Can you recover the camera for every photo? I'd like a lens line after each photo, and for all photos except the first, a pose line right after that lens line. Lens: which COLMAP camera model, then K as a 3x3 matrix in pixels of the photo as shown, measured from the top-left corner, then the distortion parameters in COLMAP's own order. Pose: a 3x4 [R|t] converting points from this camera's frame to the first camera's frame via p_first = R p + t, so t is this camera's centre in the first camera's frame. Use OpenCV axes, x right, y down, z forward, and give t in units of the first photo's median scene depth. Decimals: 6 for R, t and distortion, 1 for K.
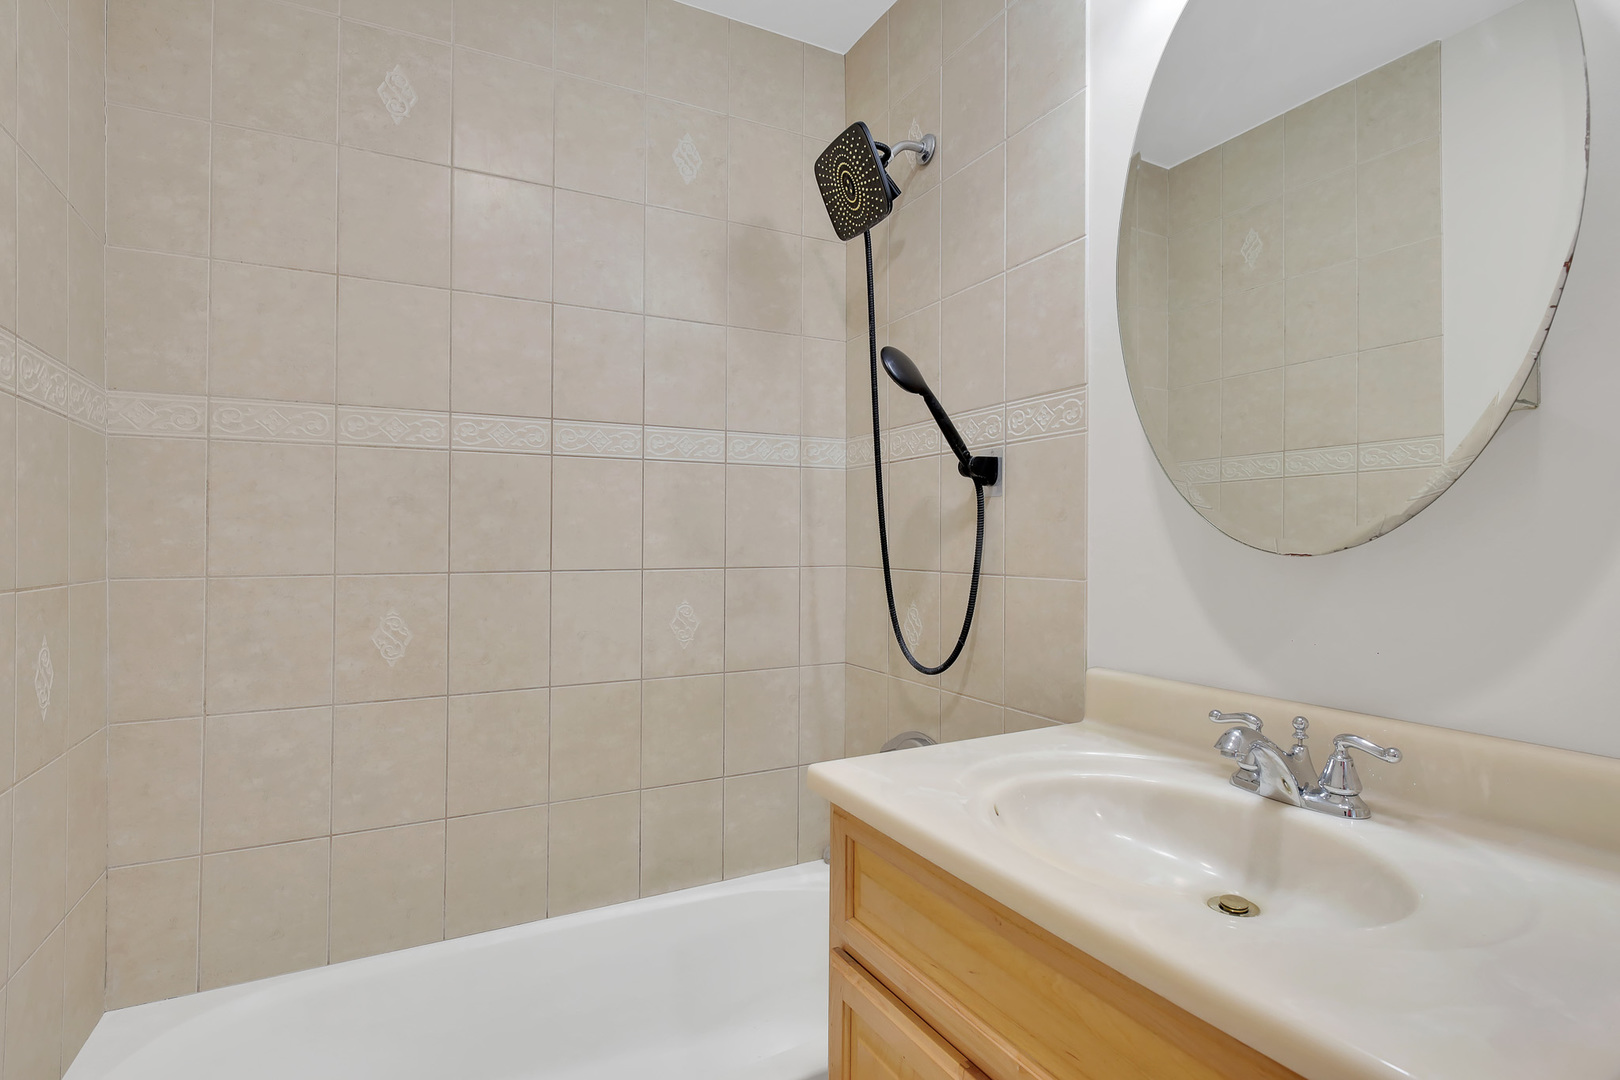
lens RADIAL K [[802.9, 0, 811.4], [0, 802.9, 548.6], [0, 0, 1]] dist [0.024573, -0.017051]
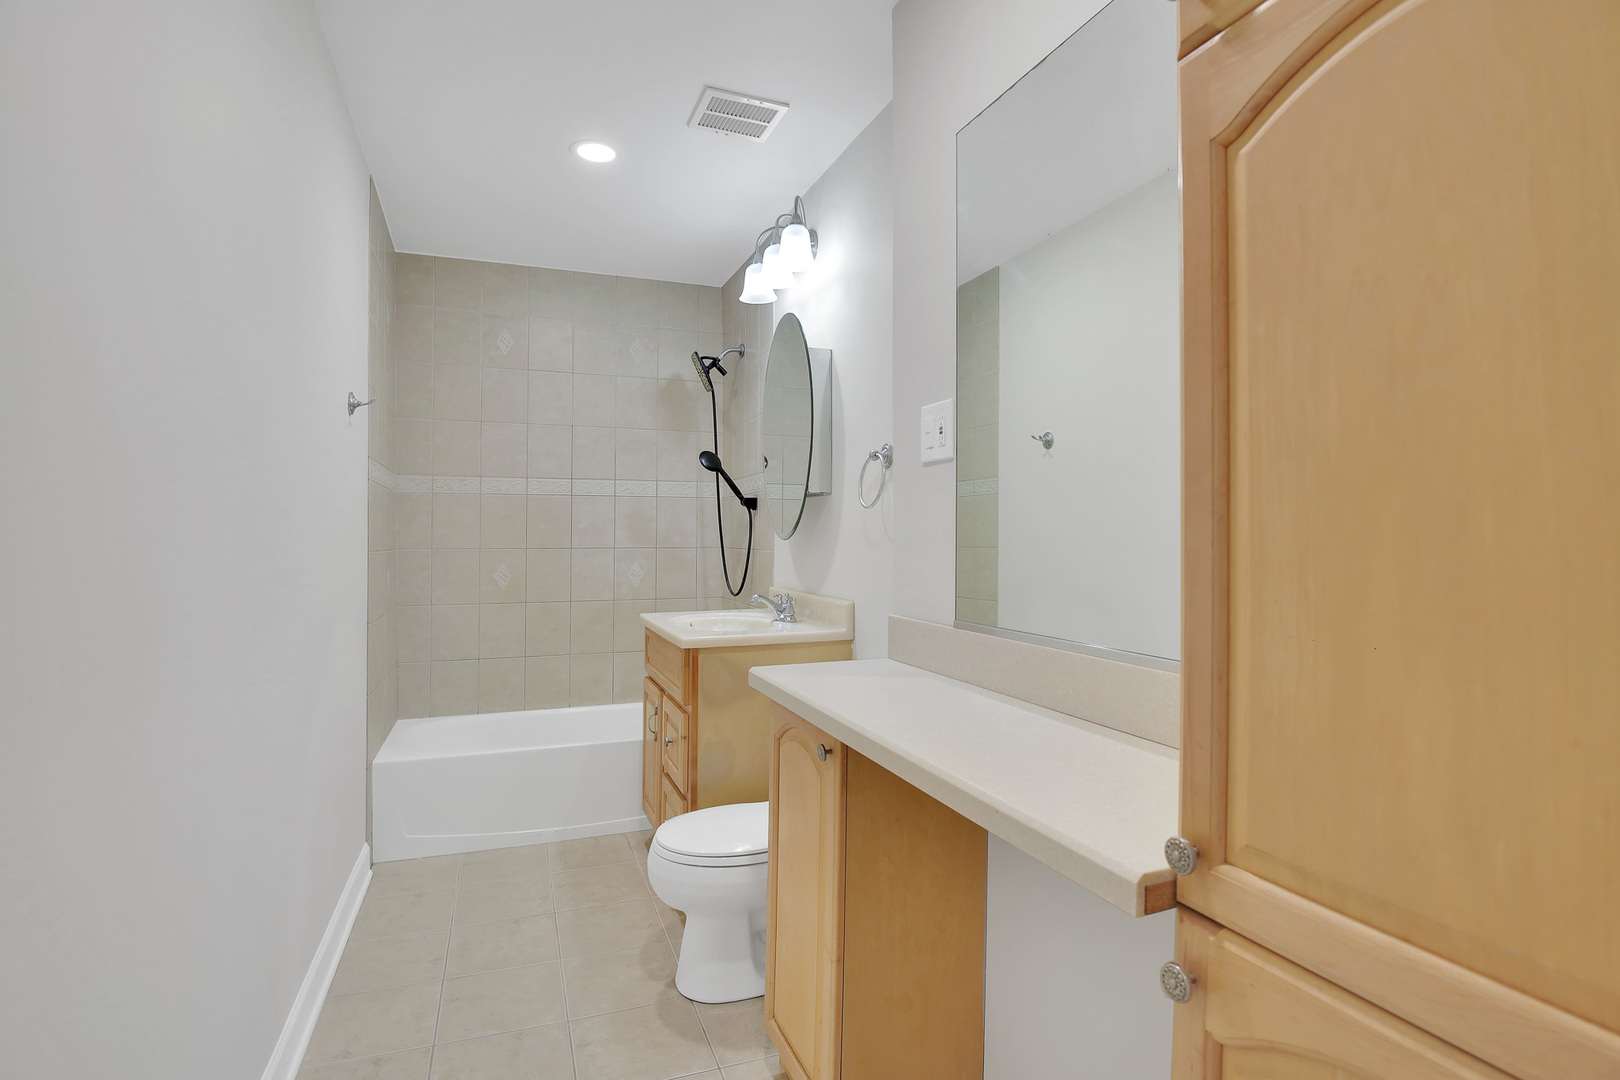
lens RADIAL K [[788.9, 0, 806.7], [0, 788.9, 552.7], [0, 0, 1]] dist [-0.000480, -0.014472]
pose [[0.992852, 0.004314, -0.119270, 0.593828], [-0.002669, 0.999899, 0.013951, 0.008233], [0.119318, -0.013533, 0.992764, -1.100399]]
